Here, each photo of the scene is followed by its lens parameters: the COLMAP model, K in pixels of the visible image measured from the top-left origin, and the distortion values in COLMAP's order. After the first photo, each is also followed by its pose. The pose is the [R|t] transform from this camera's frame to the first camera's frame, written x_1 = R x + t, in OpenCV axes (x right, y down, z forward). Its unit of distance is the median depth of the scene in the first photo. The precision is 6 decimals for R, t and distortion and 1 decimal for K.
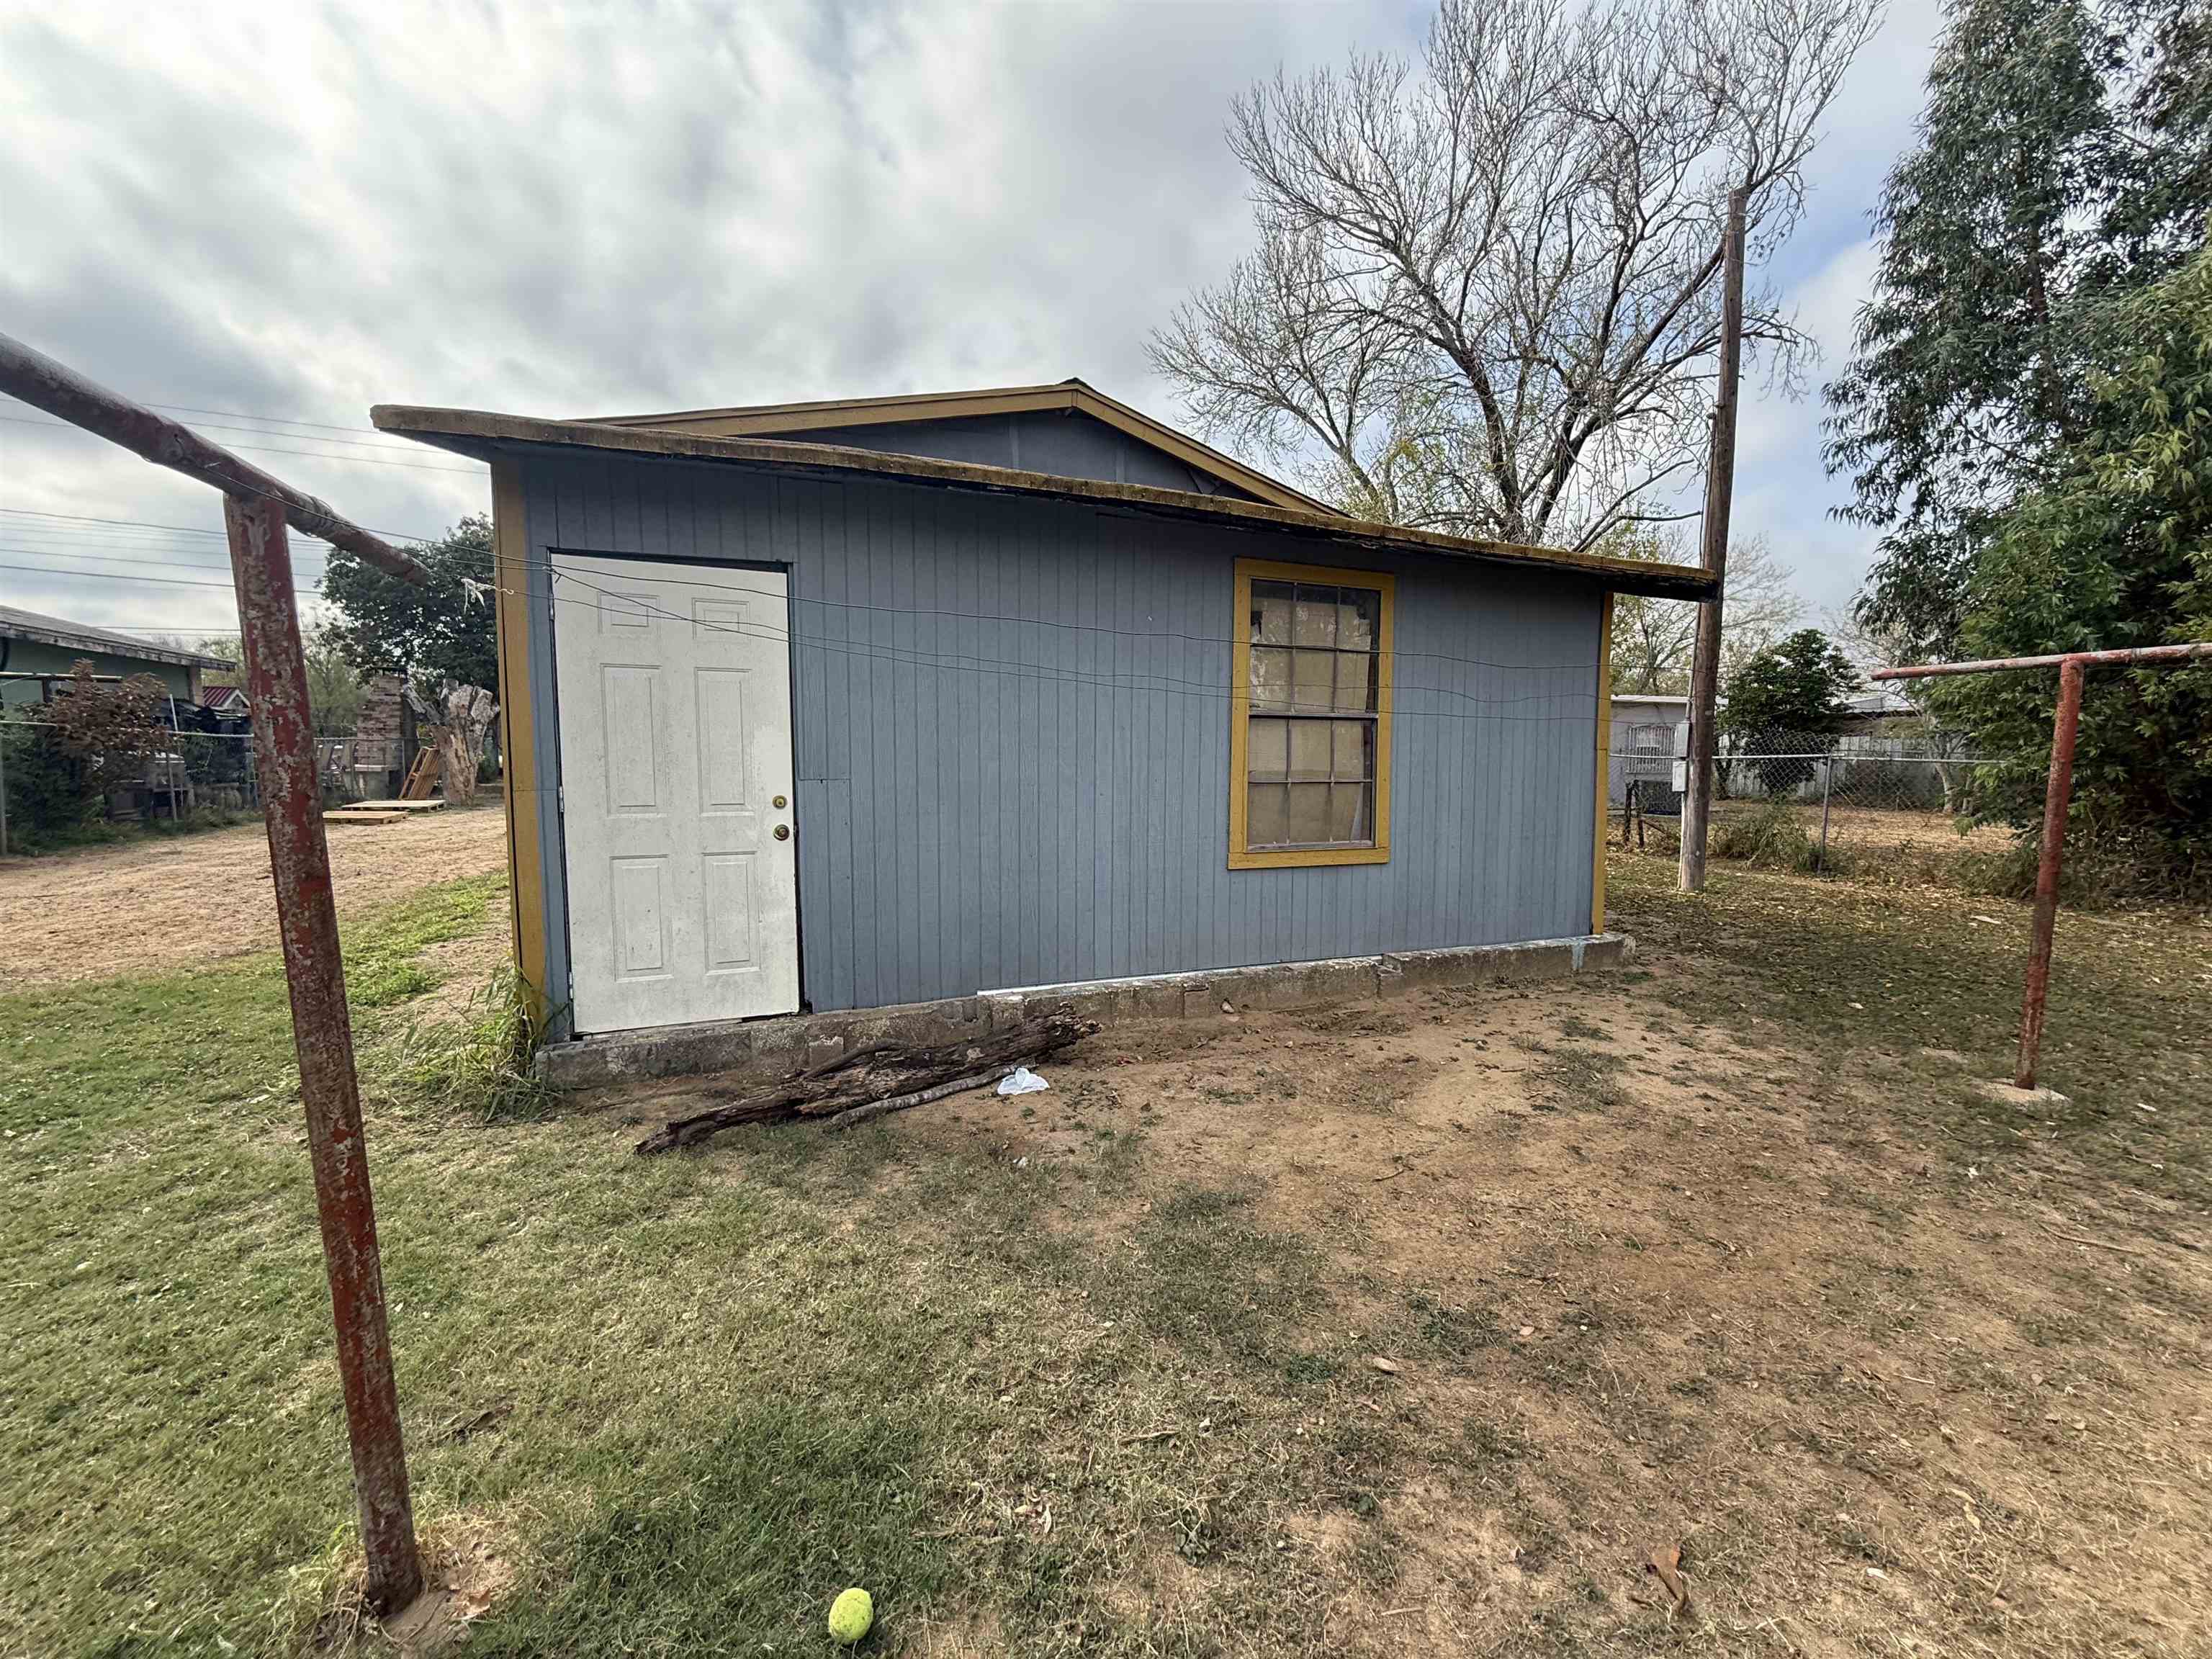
lens RADIAL K [[892.0, 0, 1114.5], [0, 892.0, 836.7], [0, 0, 1]] dist [0.000481, -0.000293]
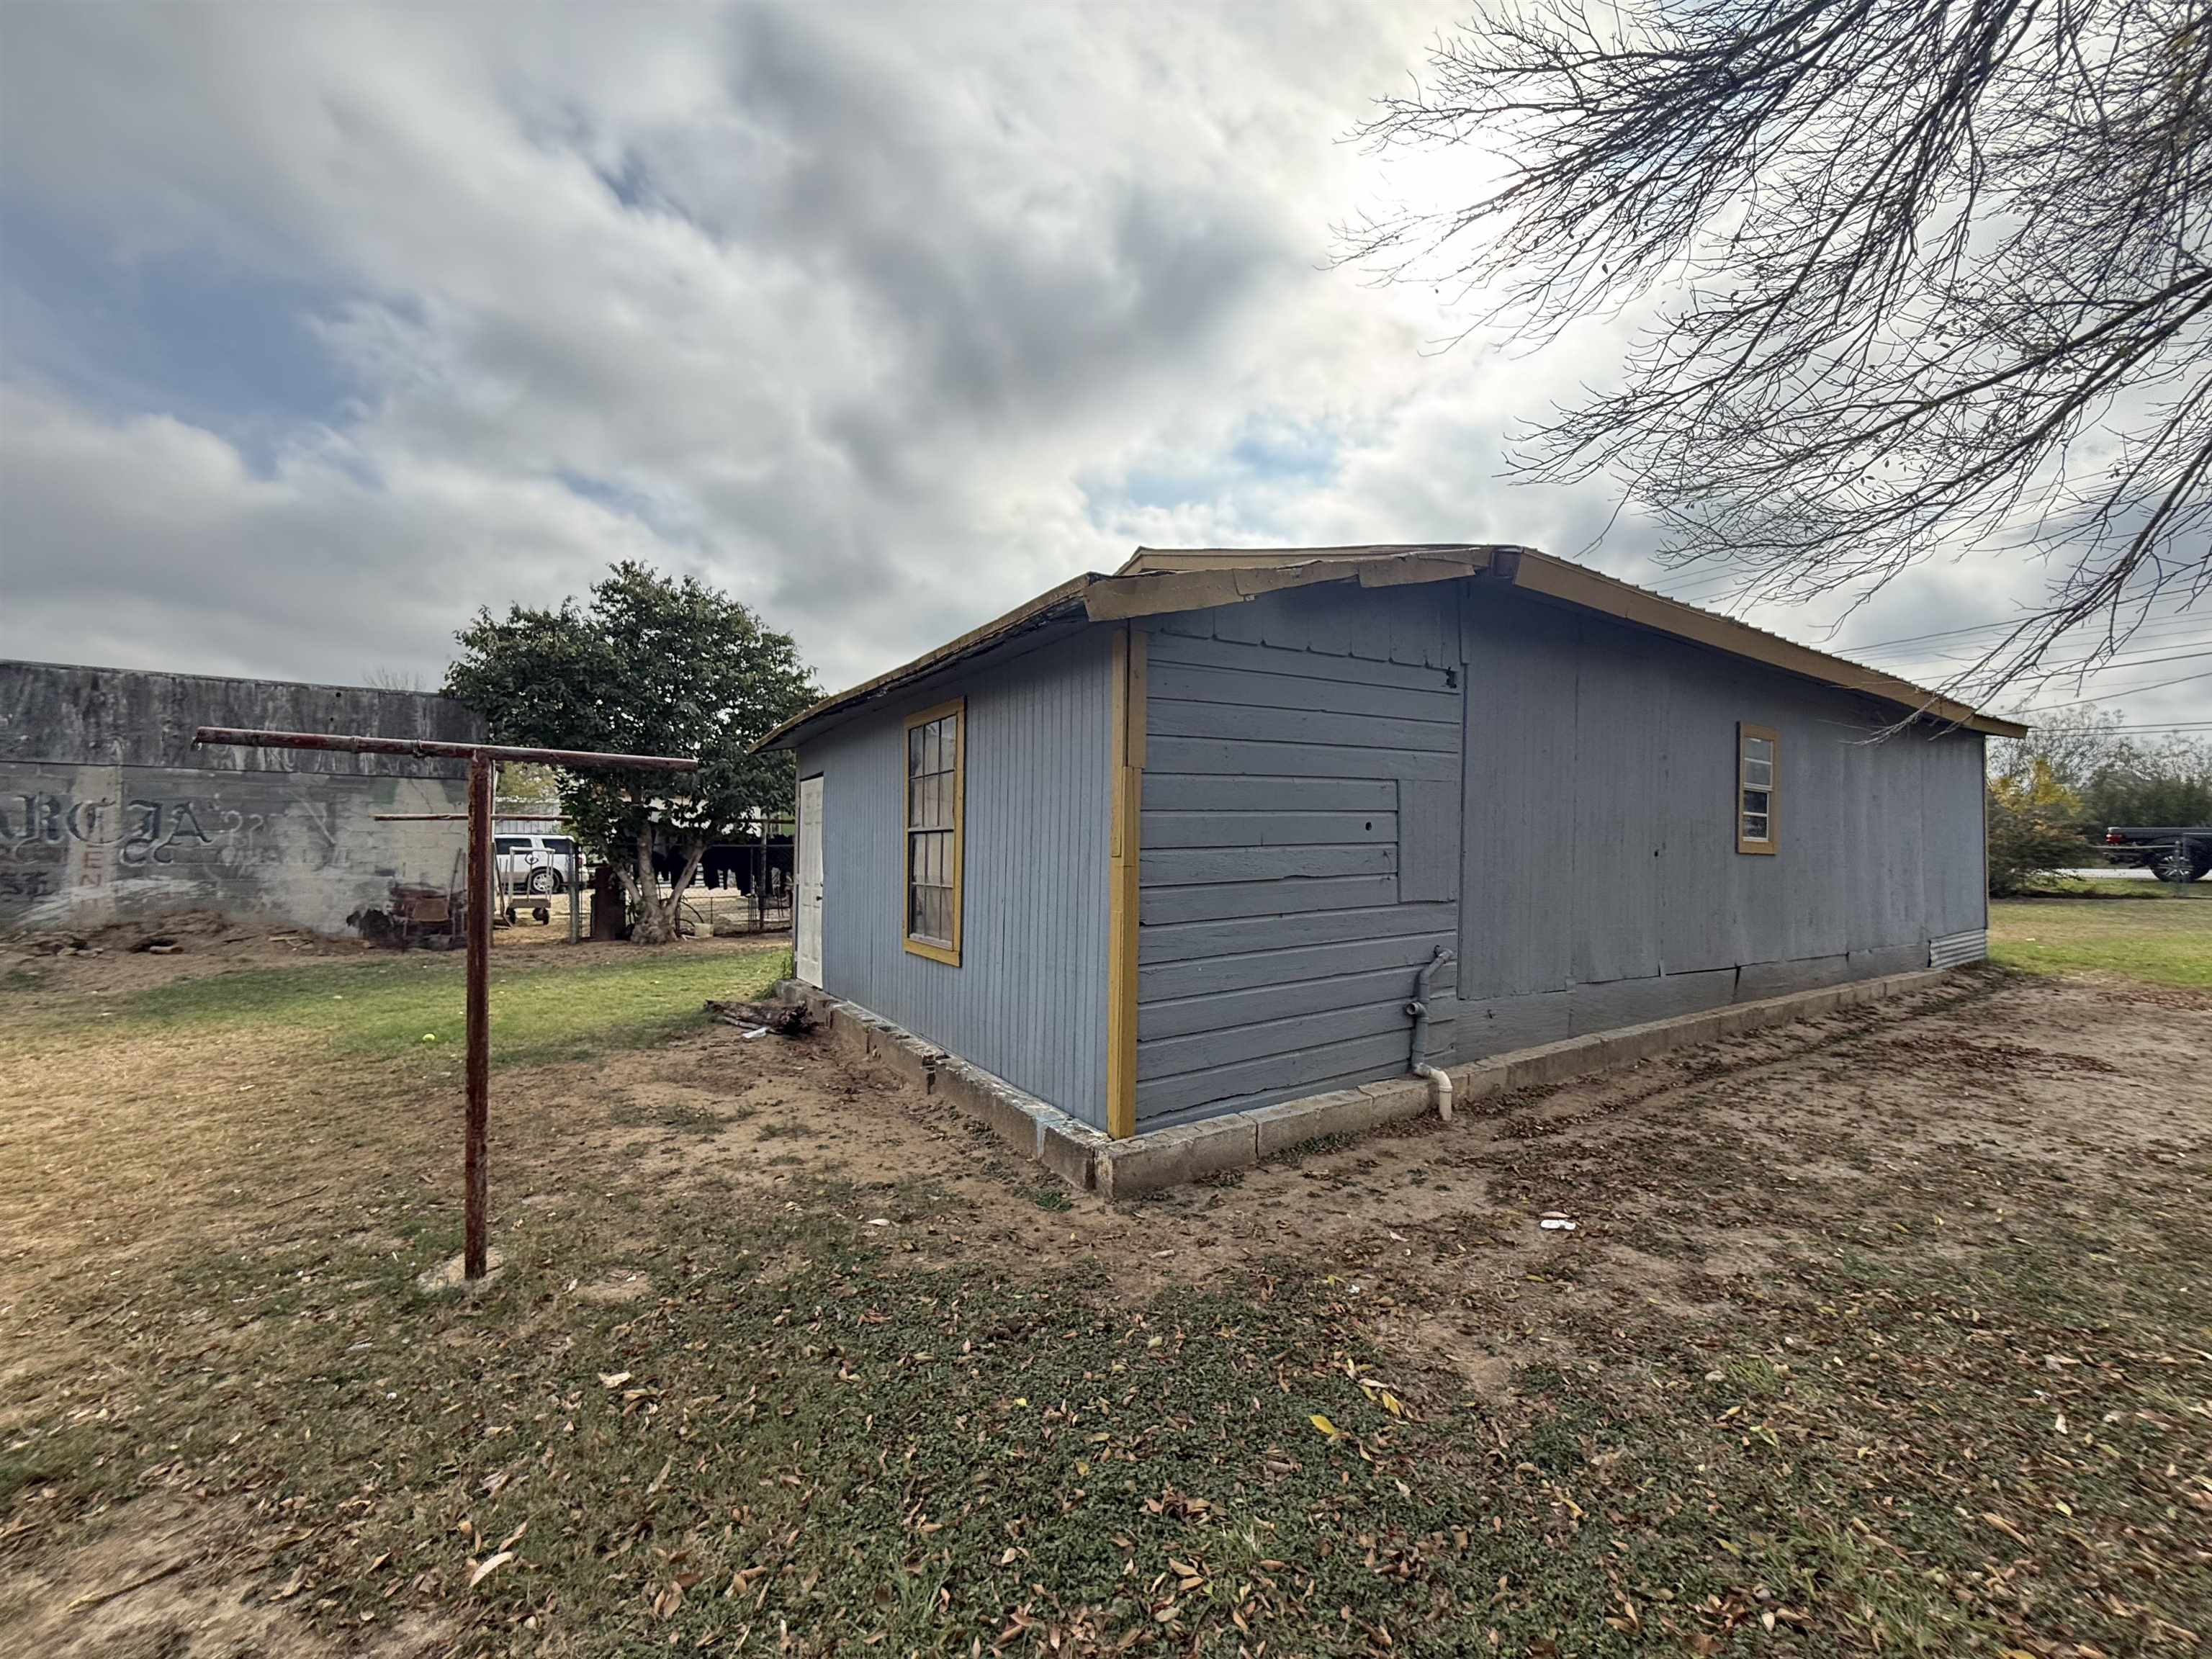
lens RADIAL K [[892.0, 0, 1112.8], [0, 892.0, 829.0], [0, 0, 1]] dist [0.000481, -0.000293]
pose [[0.171133, -0.032371, -0.984716, 1.786891], [-0.088855, 0.994880, -0.048147, -0.126390], [0.981233, 0.095737, 0.167380, 1.289854]]
